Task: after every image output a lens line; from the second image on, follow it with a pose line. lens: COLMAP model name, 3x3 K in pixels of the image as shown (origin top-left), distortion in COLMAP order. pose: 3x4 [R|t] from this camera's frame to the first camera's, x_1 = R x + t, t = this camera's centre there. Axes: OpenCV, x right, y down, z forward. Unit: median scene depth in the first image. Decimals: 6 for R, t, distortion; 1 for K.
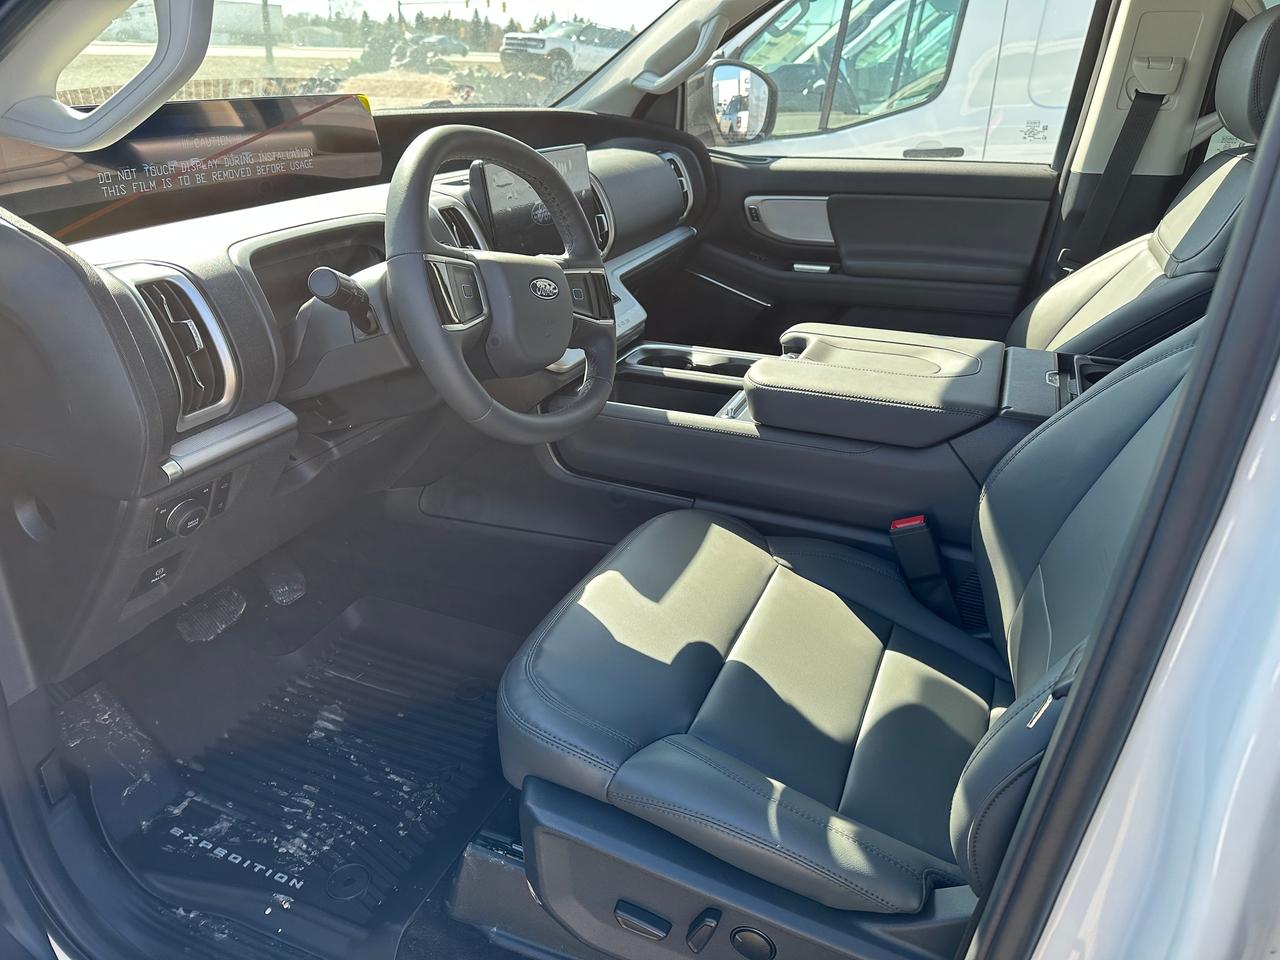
lens RADIAL K [[873.6, 0, 643.6], [0, 873.6, 483.1], [0, 0, 1]] dist [0.042588, -0.071657]
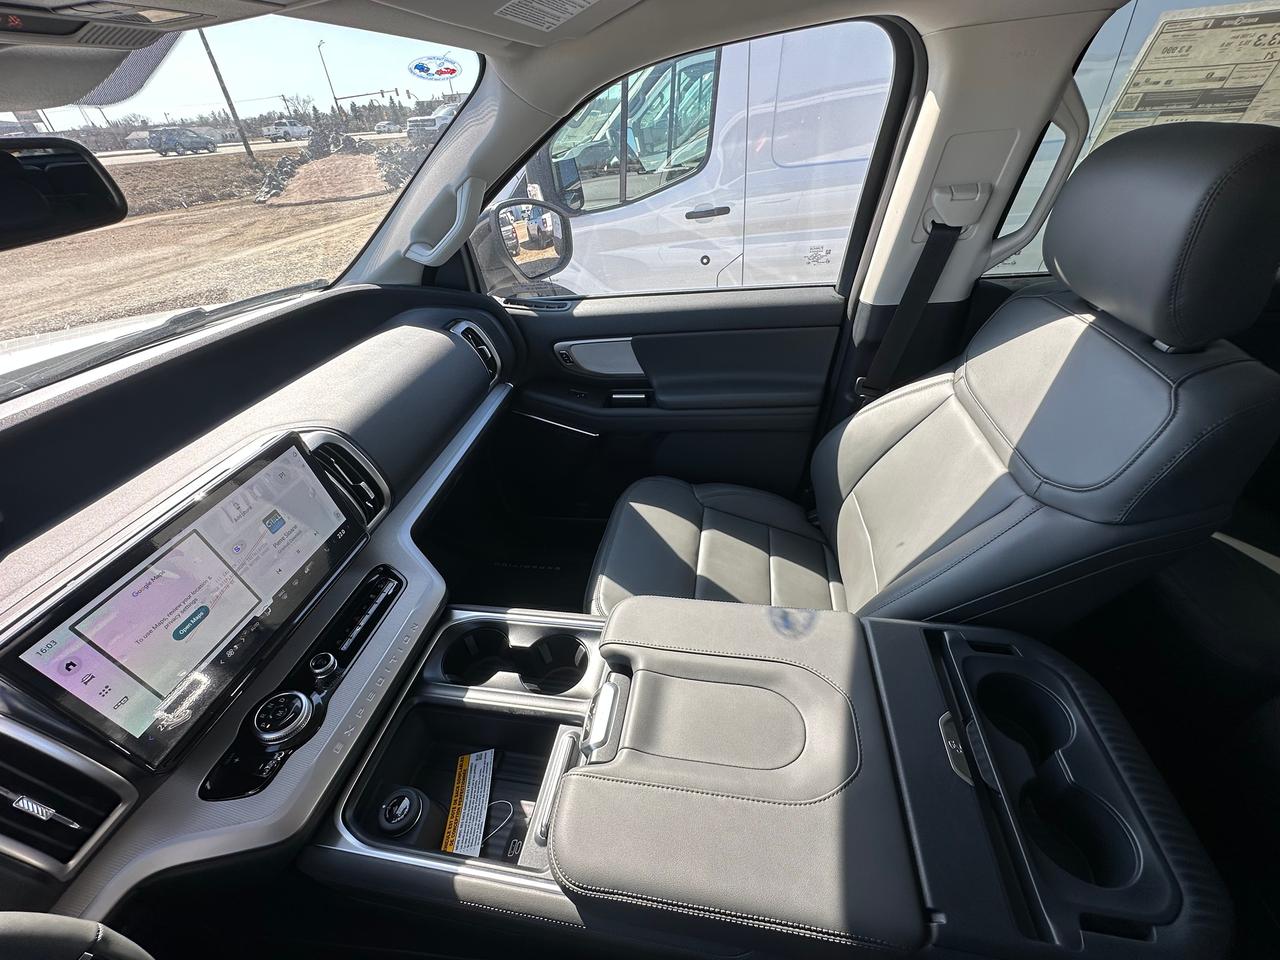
lens RADIAL K [[519.3, 0, 642.4], [0, 519.3, 486.8], [0, 0, 1]] dist [0.005519, 0.000050]
pose [[0.971515, -0.209206, 0.111316, 0.119586], [0.187420, 0.965770, 0.179339, -0.264706], [-0.145024, -0.153368, 0.977469, 0.373118]]
